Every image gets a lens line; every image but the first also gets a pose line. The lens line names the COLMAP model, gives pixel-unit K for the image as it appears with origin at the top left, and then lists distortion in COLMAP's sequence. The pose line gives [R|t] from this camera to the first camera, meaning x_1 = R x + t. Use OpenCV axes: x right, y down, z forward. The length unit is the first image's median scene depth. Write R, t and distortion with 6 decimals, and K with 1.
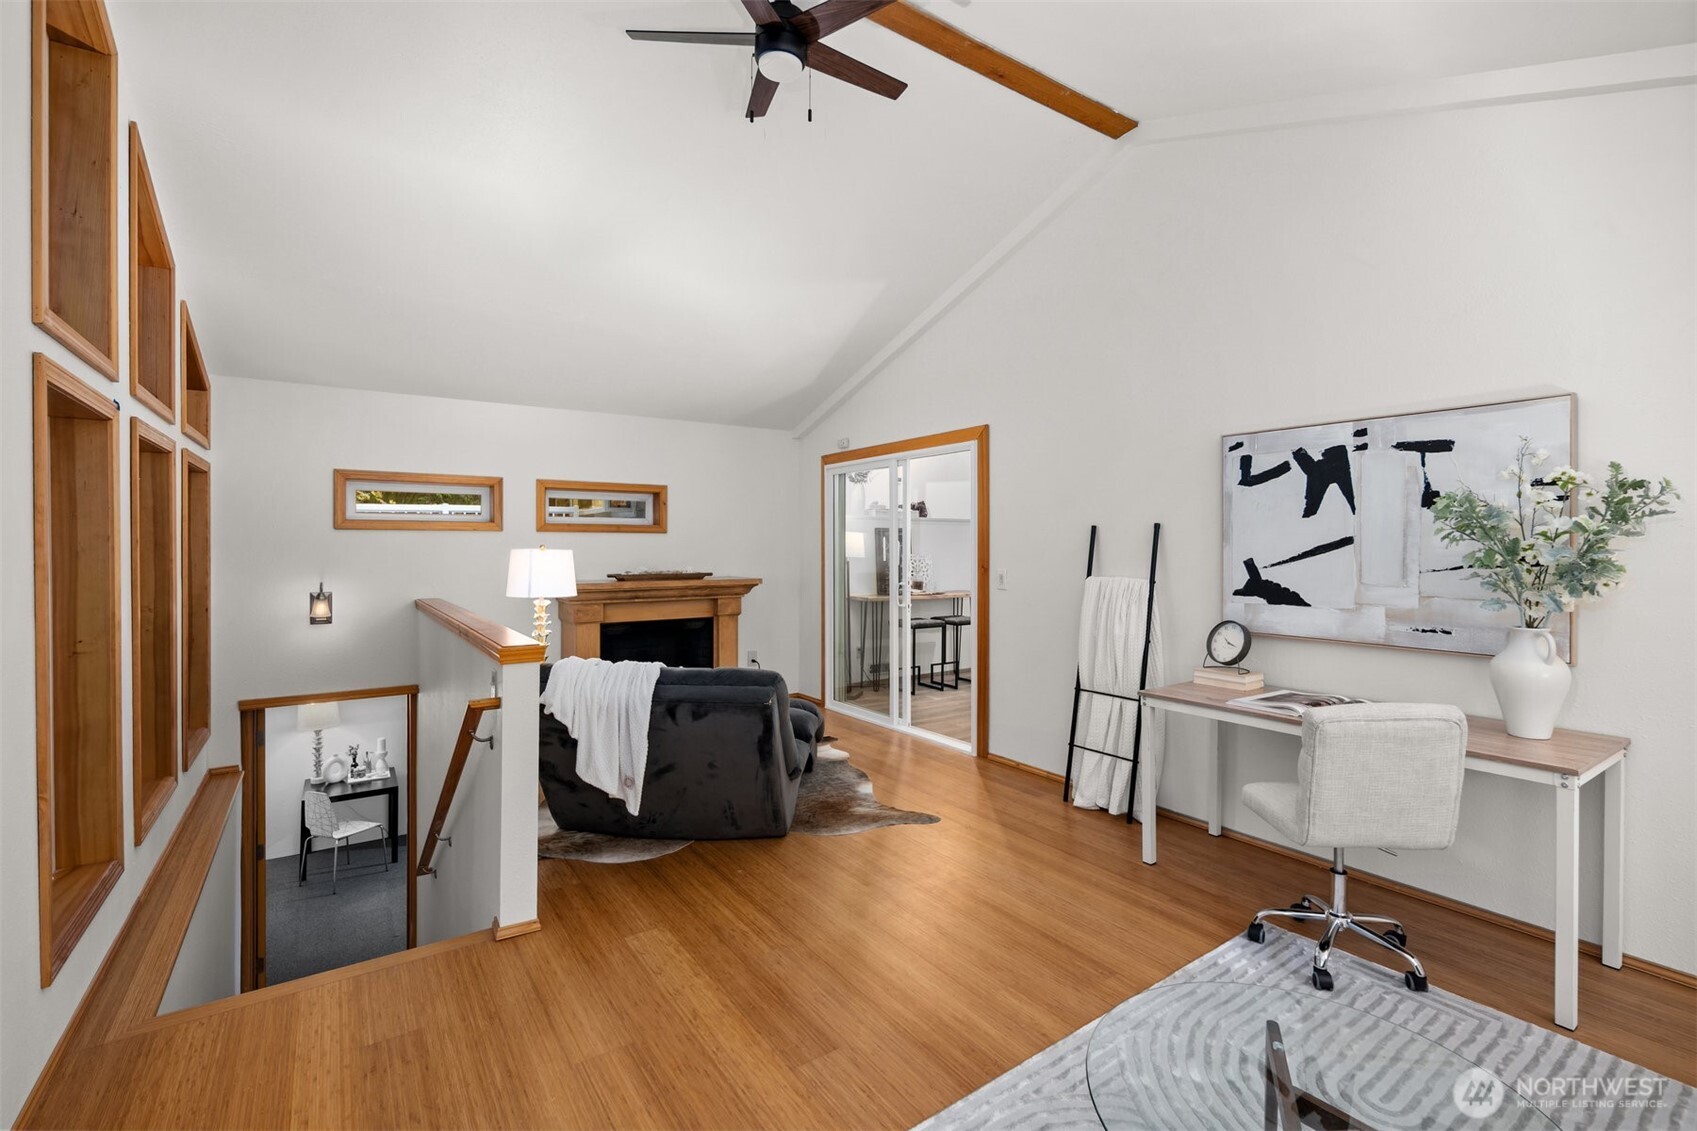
lens RADIAL K [[754.3, 0, 853.1], [0, 754.3, 555.8], [0, 0, 1]] dist [-0.000917, -0.000790]
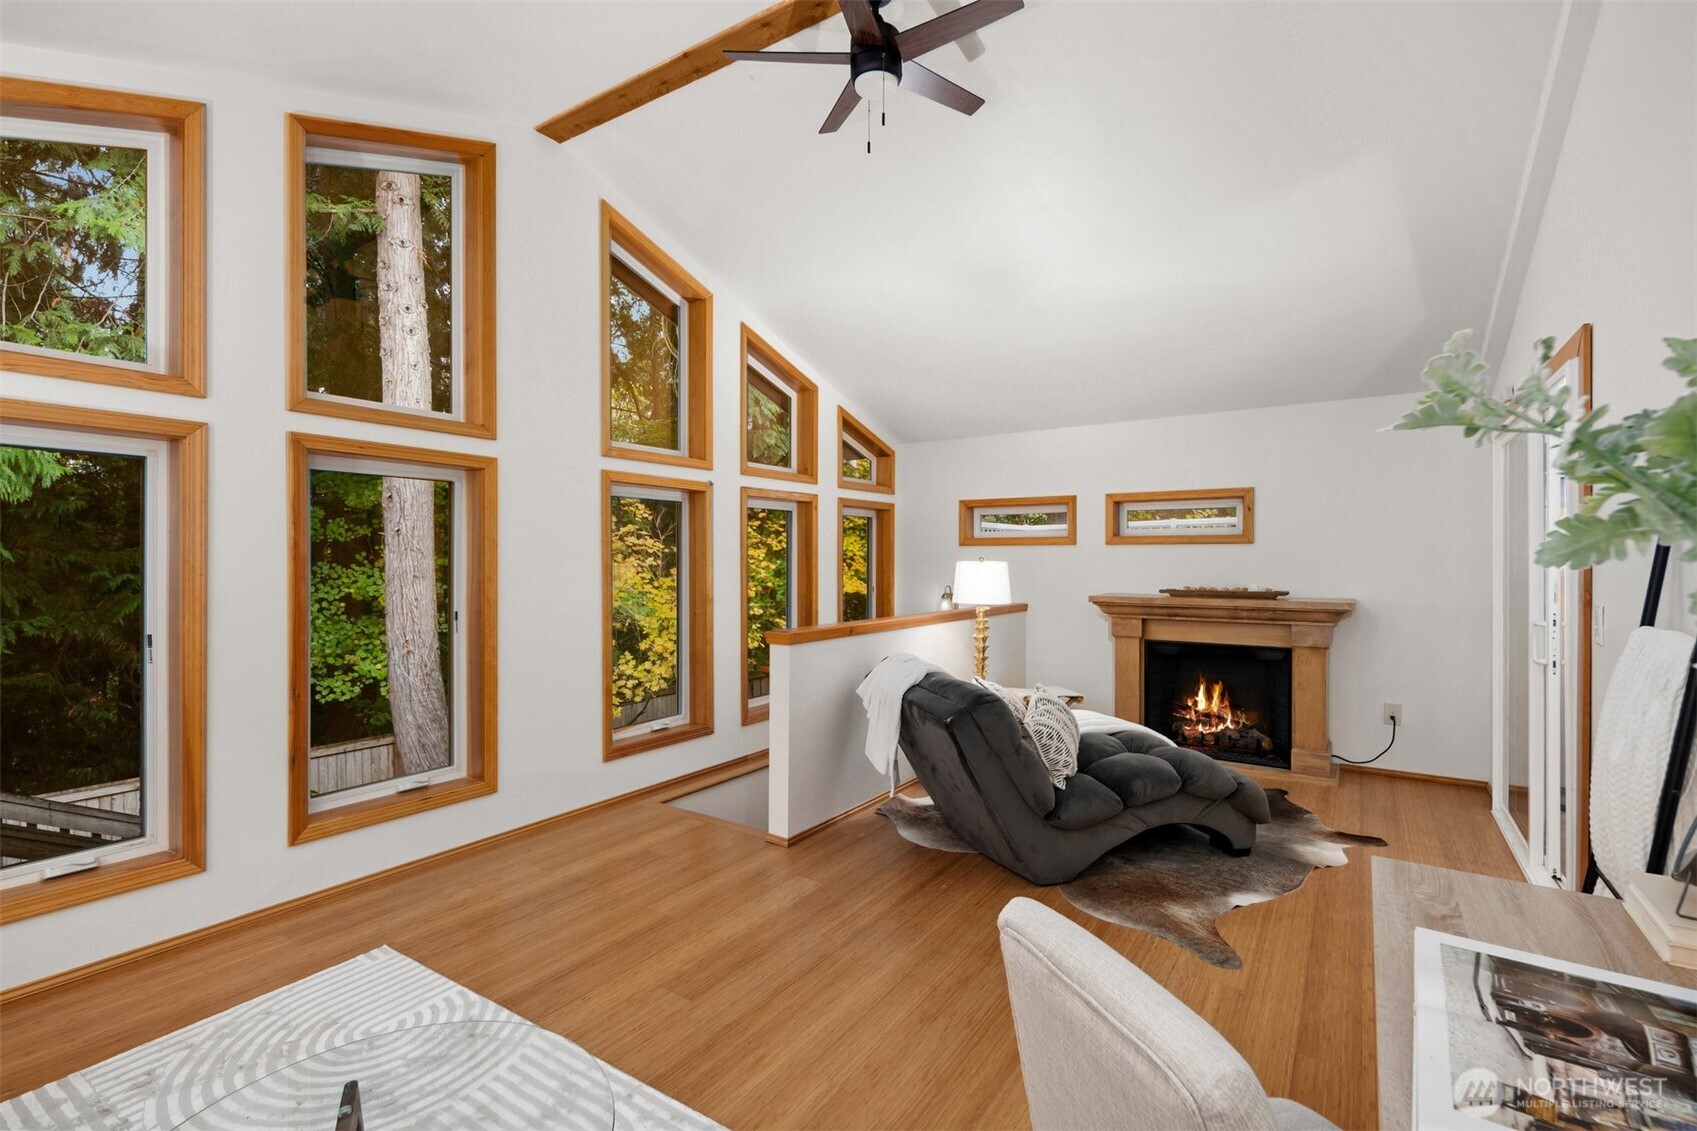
lens RADIAL K [[754.3, 0, 853.4], [0, 754.3, 560.9], [0, 0, 1]] dist [-0.000917, -0.000790]
pose [[0.367416, 0.004169, -0.930047, 0.459724], [-0.013863, 0.999903, -0.000994, -0.004268], [0.929953, 0.013258, 0.367439, 0.328586]]
